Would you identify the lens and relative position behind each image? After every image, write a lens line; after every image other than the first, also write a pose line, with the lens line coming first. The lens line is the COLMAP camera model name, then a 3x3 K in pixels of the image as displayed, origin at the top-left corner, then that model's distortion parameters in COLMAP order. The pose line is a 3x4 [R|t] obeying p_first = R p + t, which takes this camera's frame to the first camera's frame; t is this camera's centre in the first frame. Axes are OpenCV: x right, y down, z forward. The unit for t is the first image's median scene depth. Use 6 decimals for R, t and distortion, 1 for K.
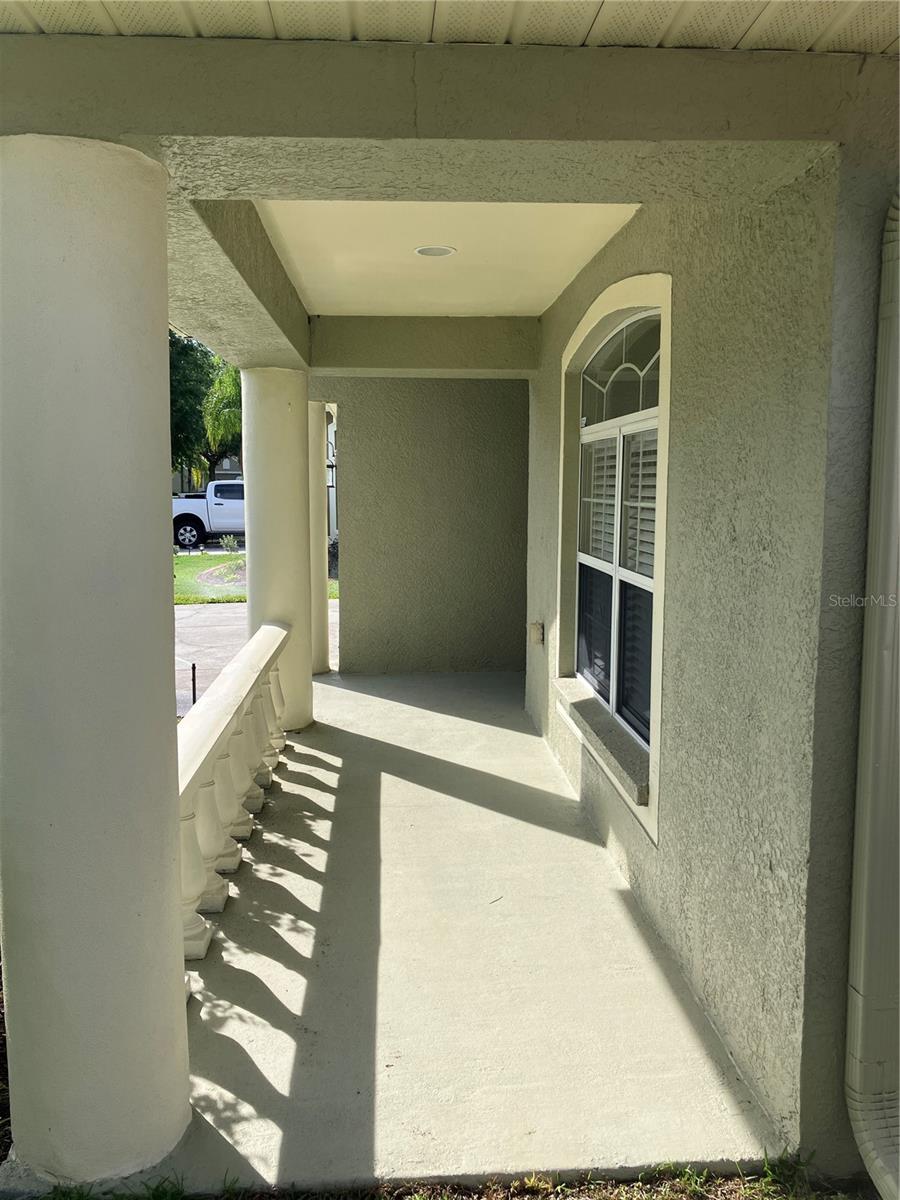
lens RADIAL K [[993.0, 0, 447.2], [0, 993.0, 599.9], [0, 0, 1]] dist [0.055695, -0.039419]
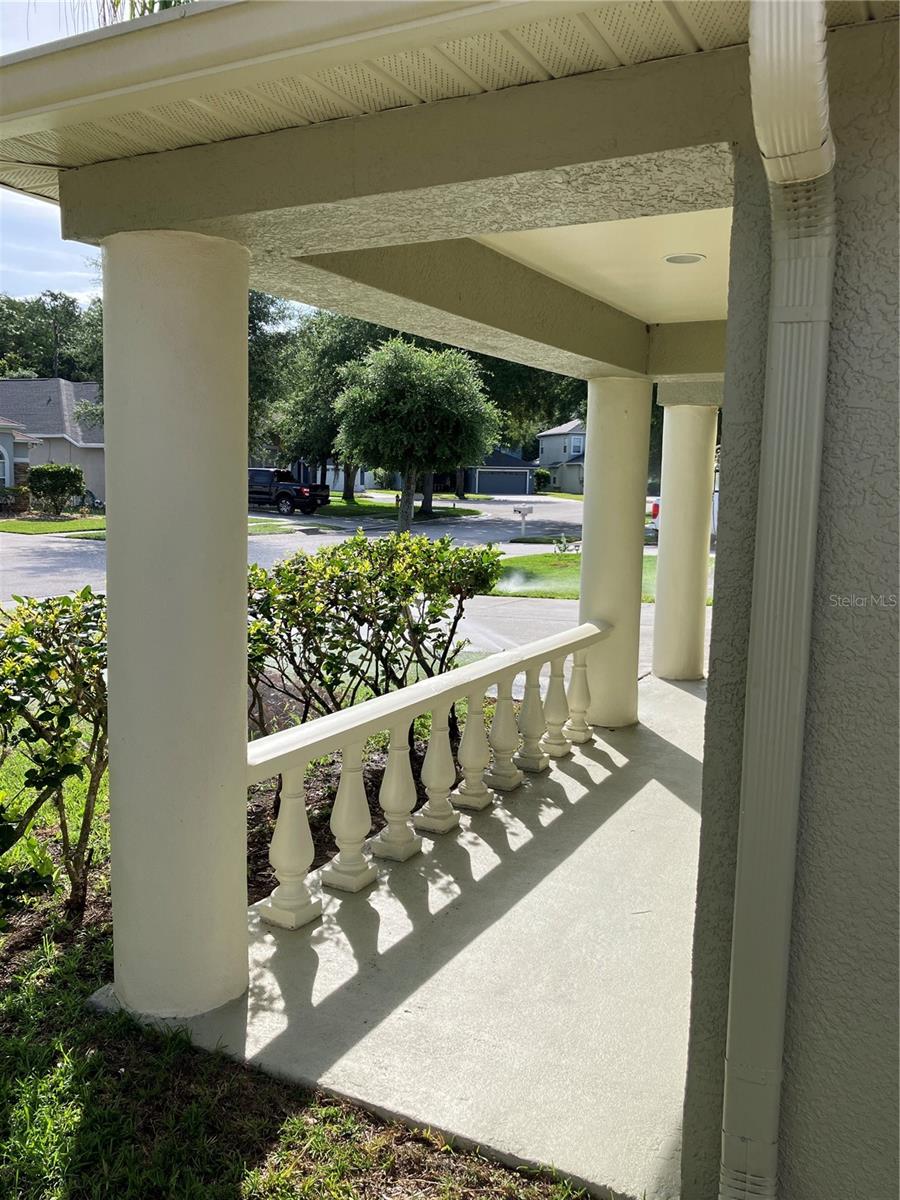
lens RADIAL K [[993.0, 0, 442.1], [0, 993.0, 600.1], [0, 0, 1]] dist [0.055695, -0.039419]
pose [[0.850908, 0.080141, -0.519166, 0.411458], [-0.080512, 0.996514, 0.021869, -0.016584], [0.519109, 0.023191, 0.854393, 0.042220]]
